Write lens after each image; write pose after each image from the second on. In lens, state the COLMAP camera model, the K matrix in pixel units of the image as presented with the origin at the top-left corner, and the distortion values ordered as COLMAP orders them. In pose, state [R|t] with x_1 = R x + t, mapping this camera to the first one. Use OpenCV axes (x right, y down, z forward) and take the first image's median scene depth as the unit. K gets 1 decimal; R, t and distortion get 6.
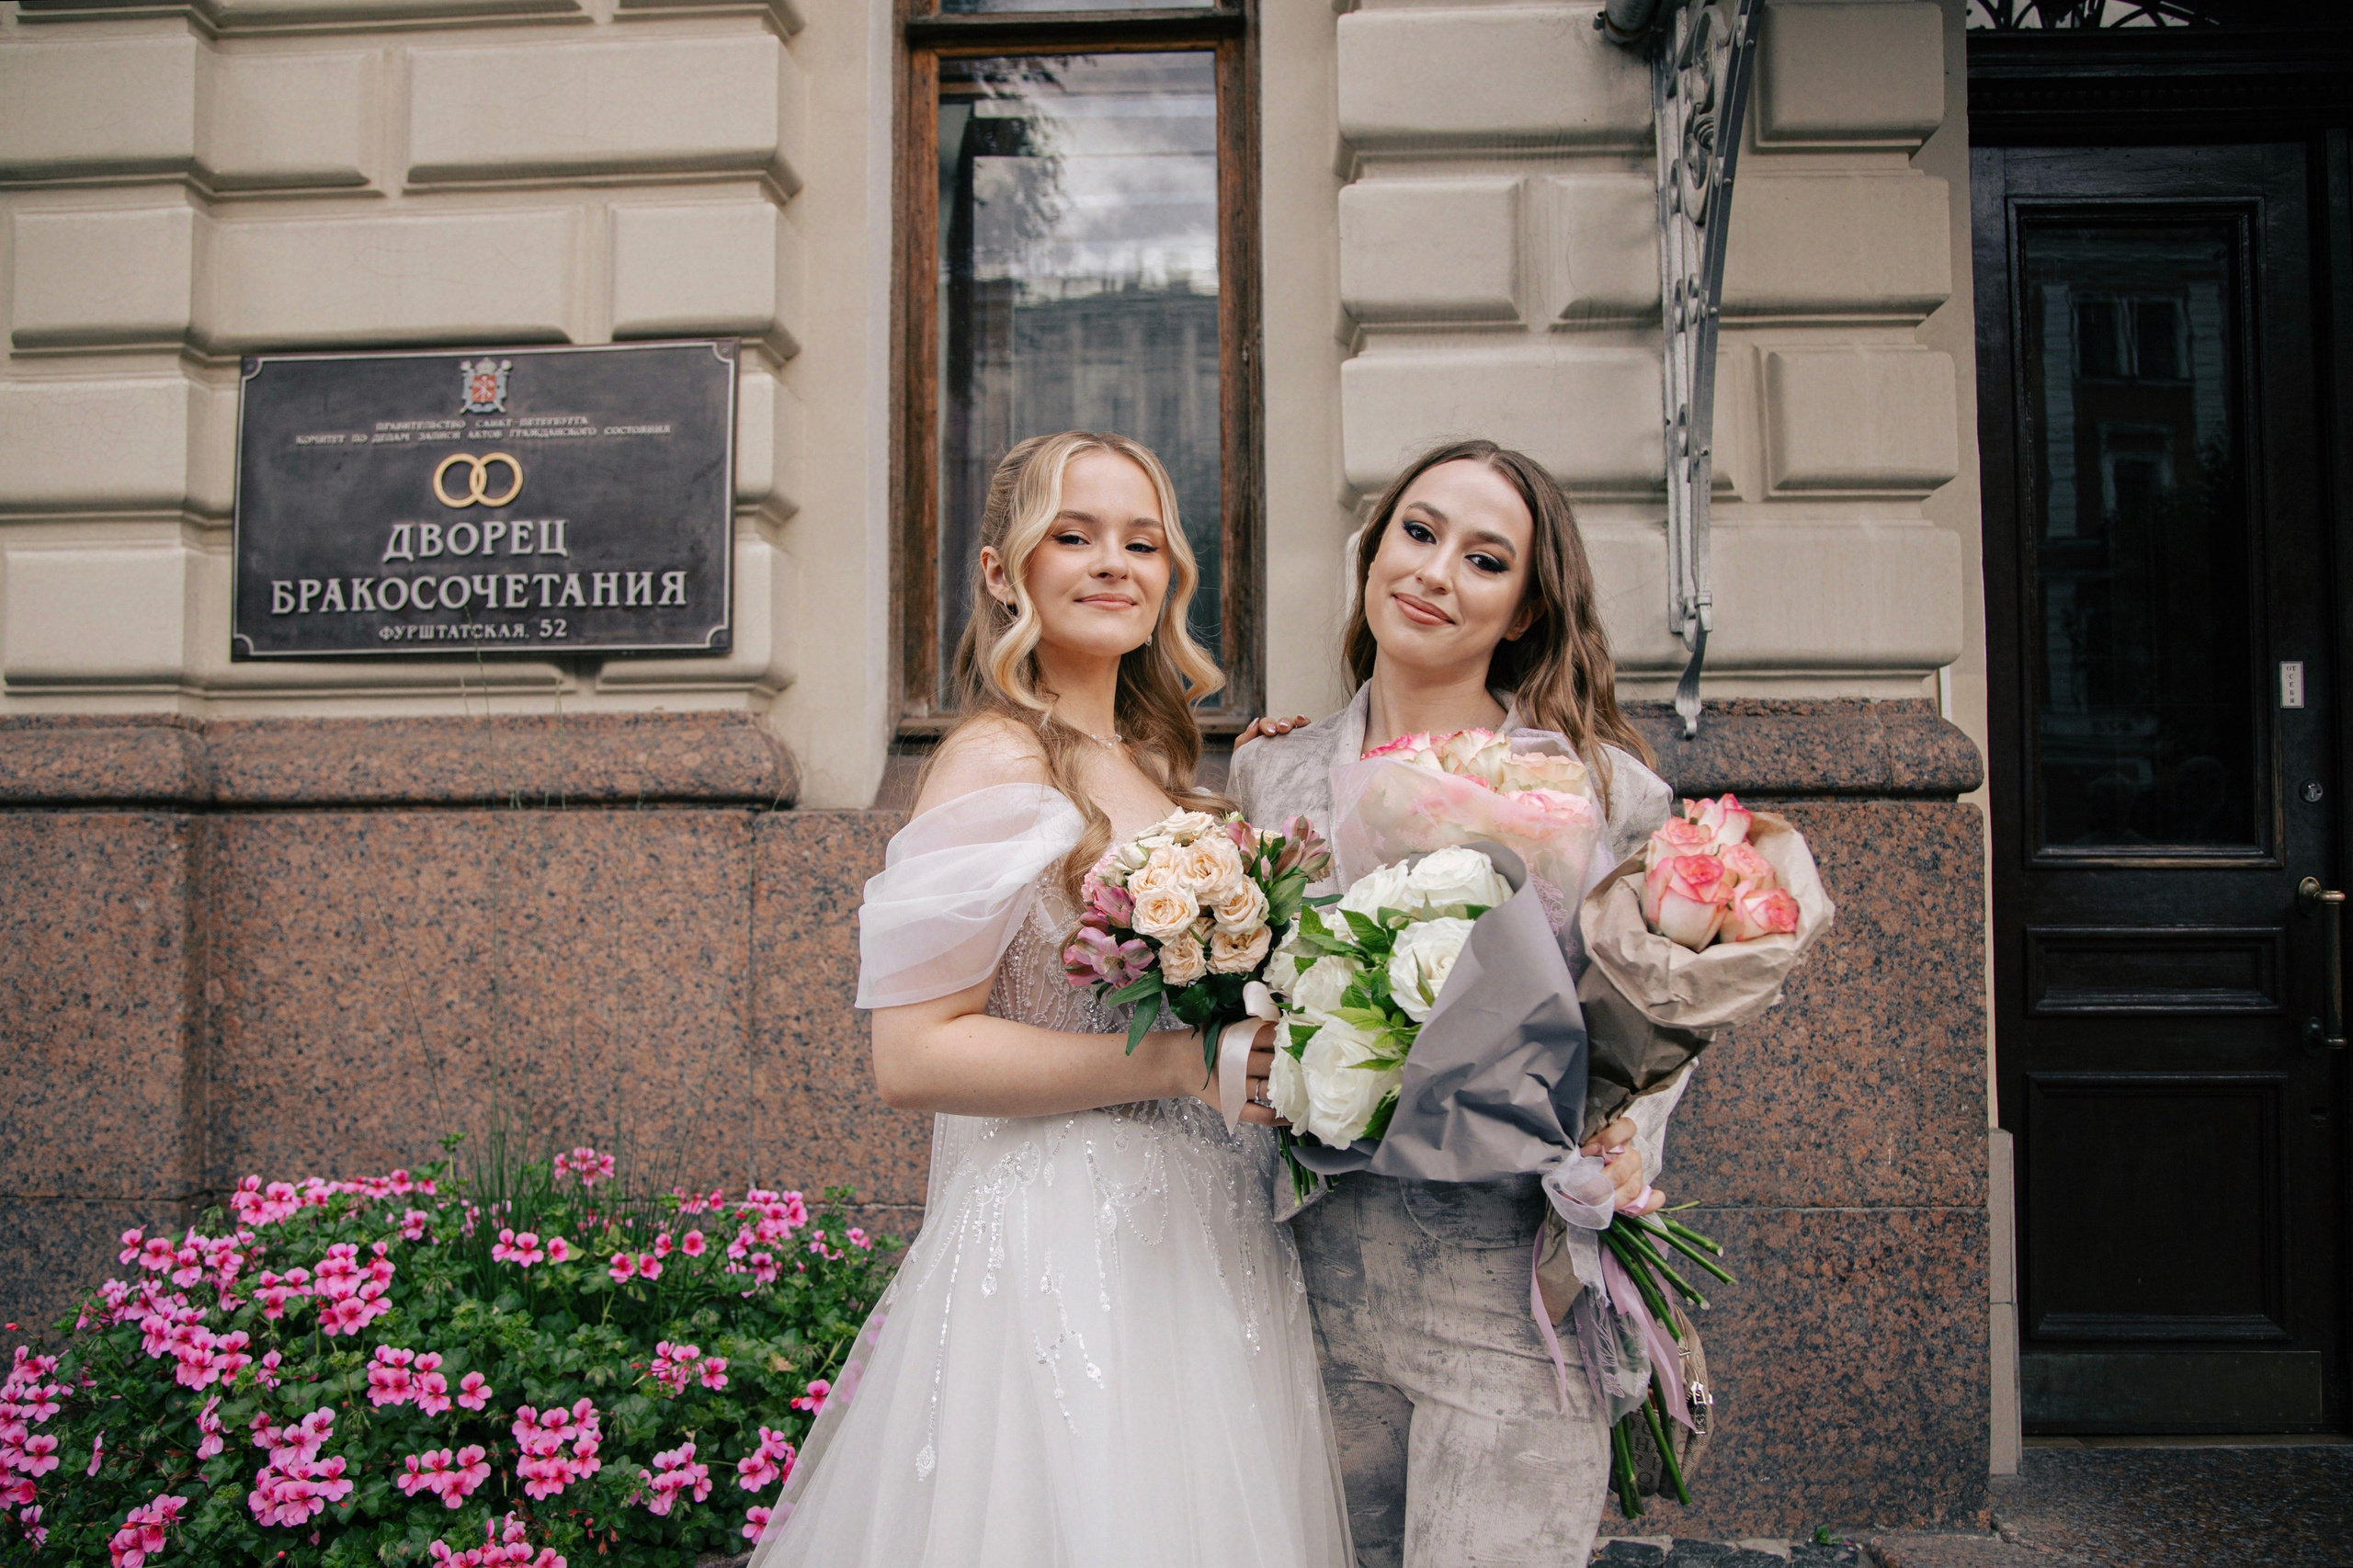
lens RADIAL K [[1952.7, 0, 1157.1], [0, 1952.7, 790.3], [0, 0, 1]] dist [-0.086131, 0.053718]
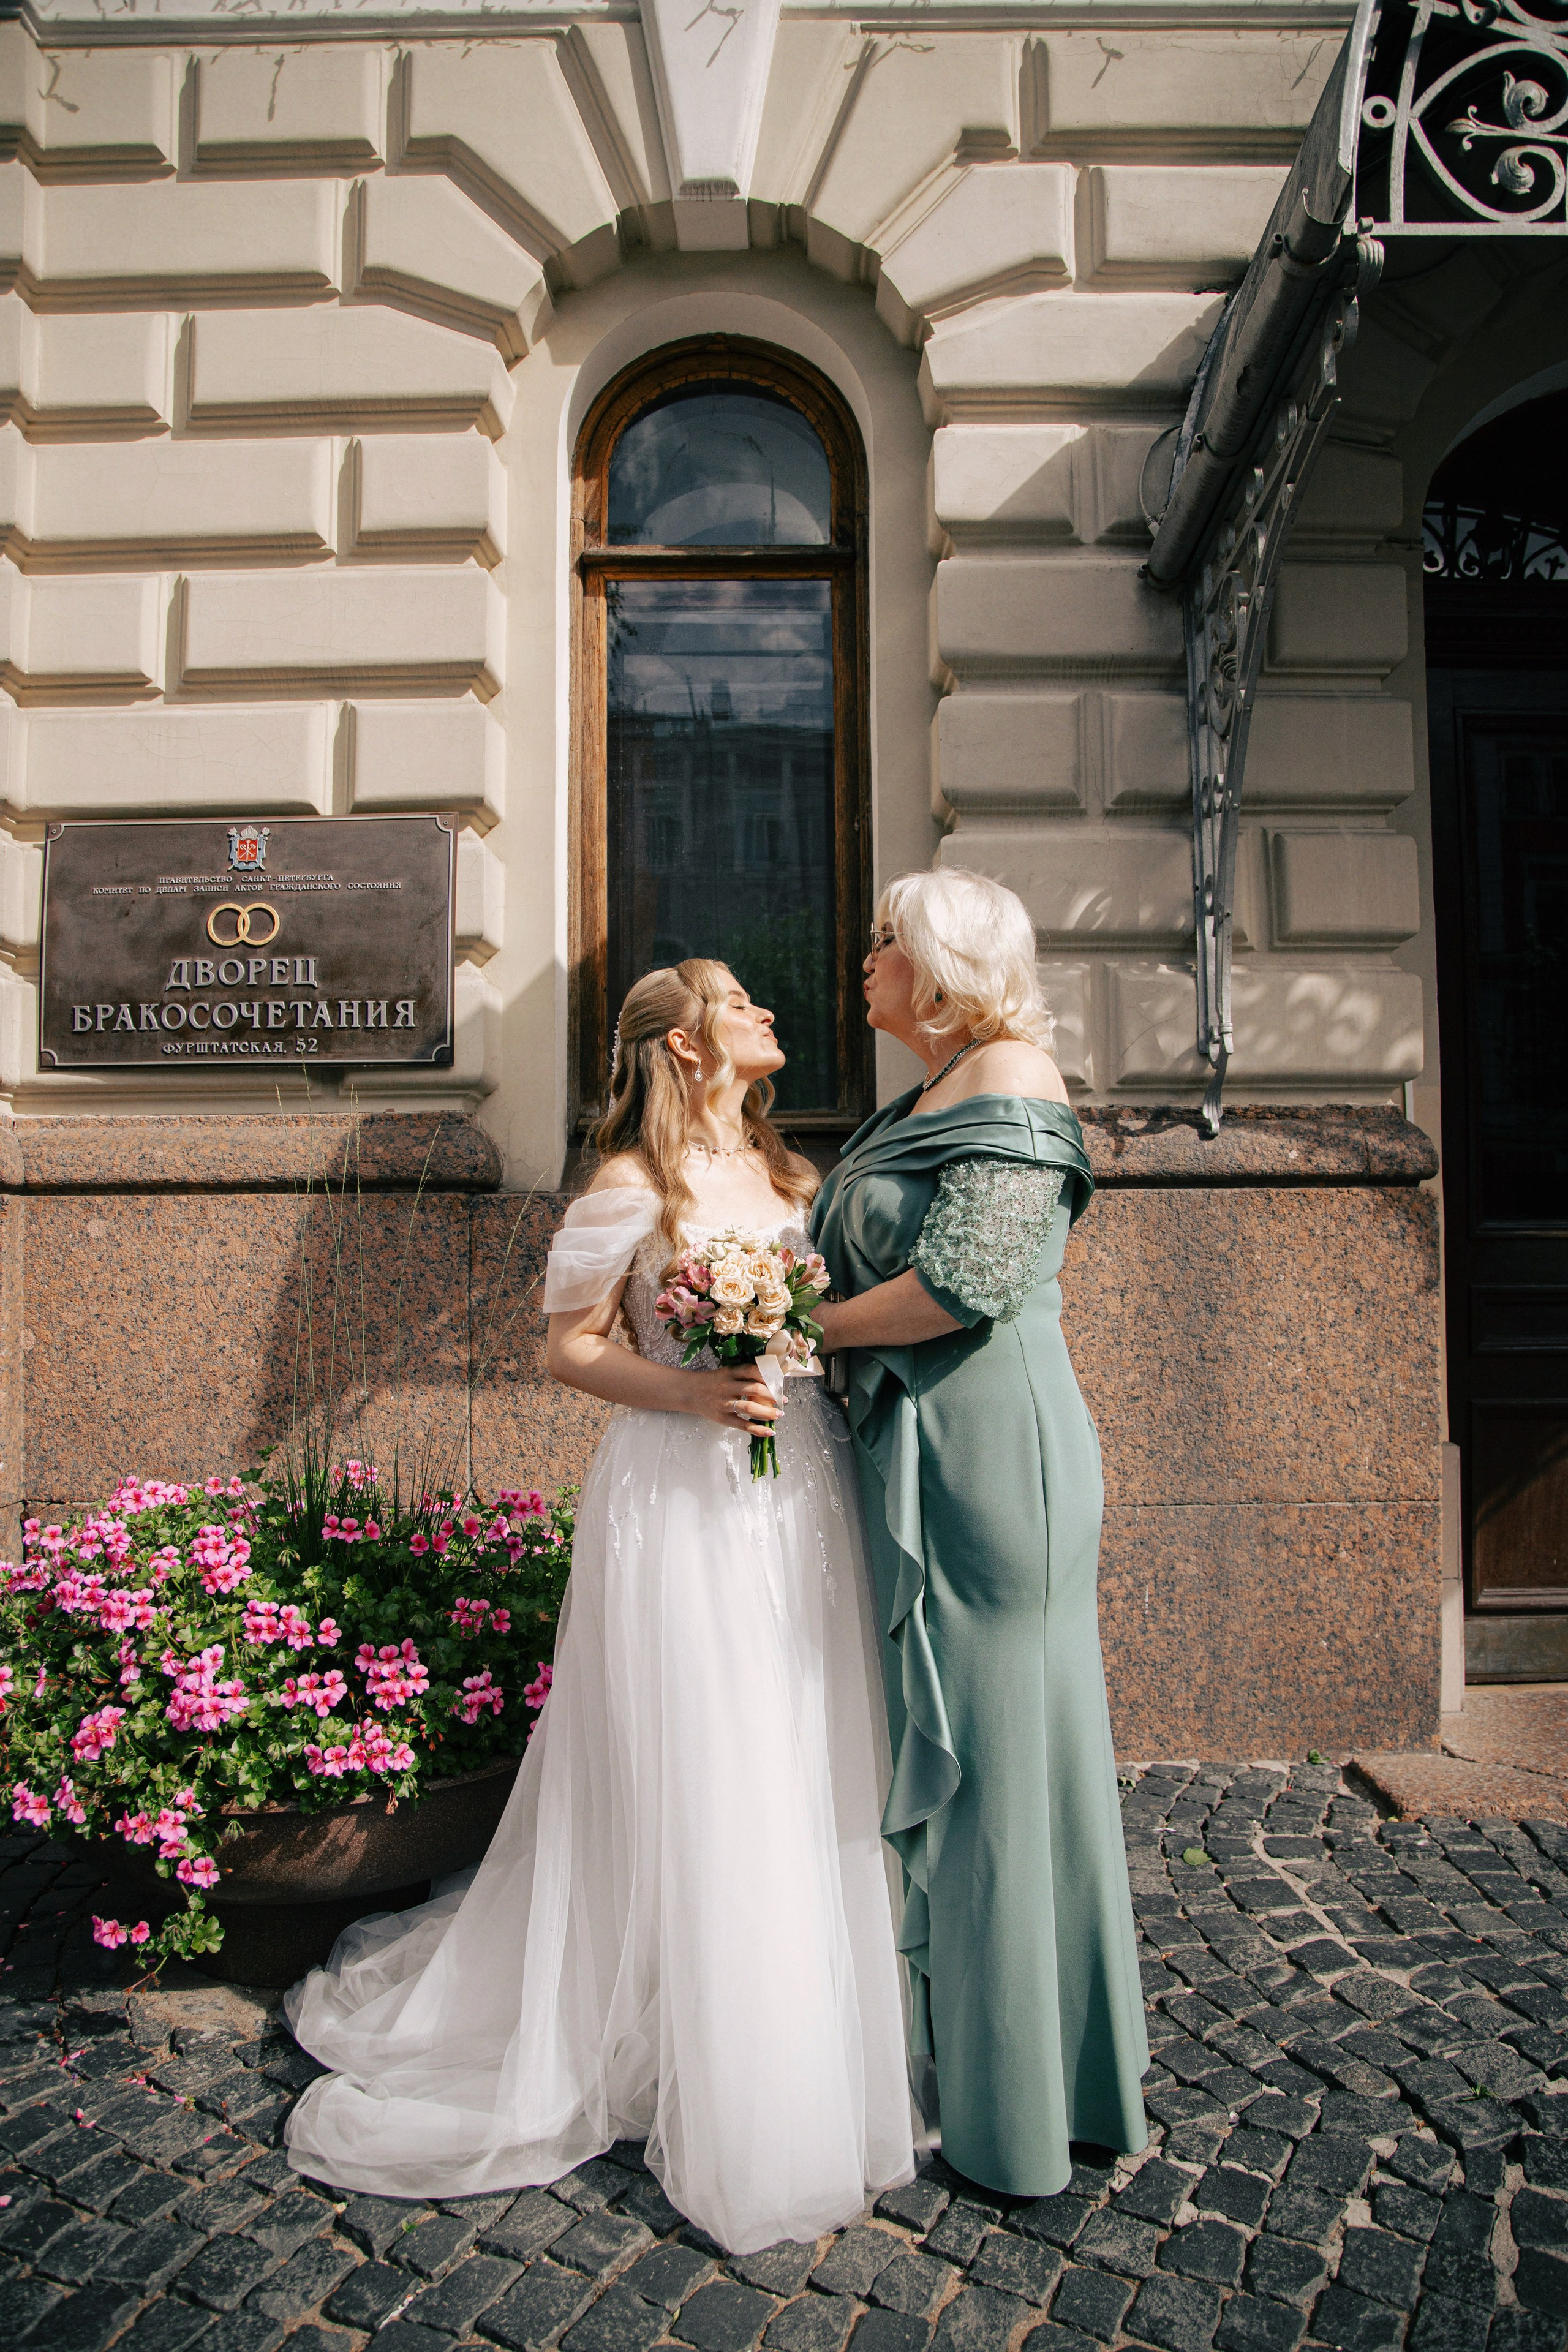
lens RADIAL K [[1749.0, 0, 791.0], [0, 1749.0, 1170.3], [0, 0, 1]] dist [-0.120856, 0.052106]
pose [[0.998679, 0.001728, 0.051358, -0.059901], [-0.001678, 0.999998, -0.001012, -0.002947], [-0.051360, 0.000924, 0.998680, -0.121819]]
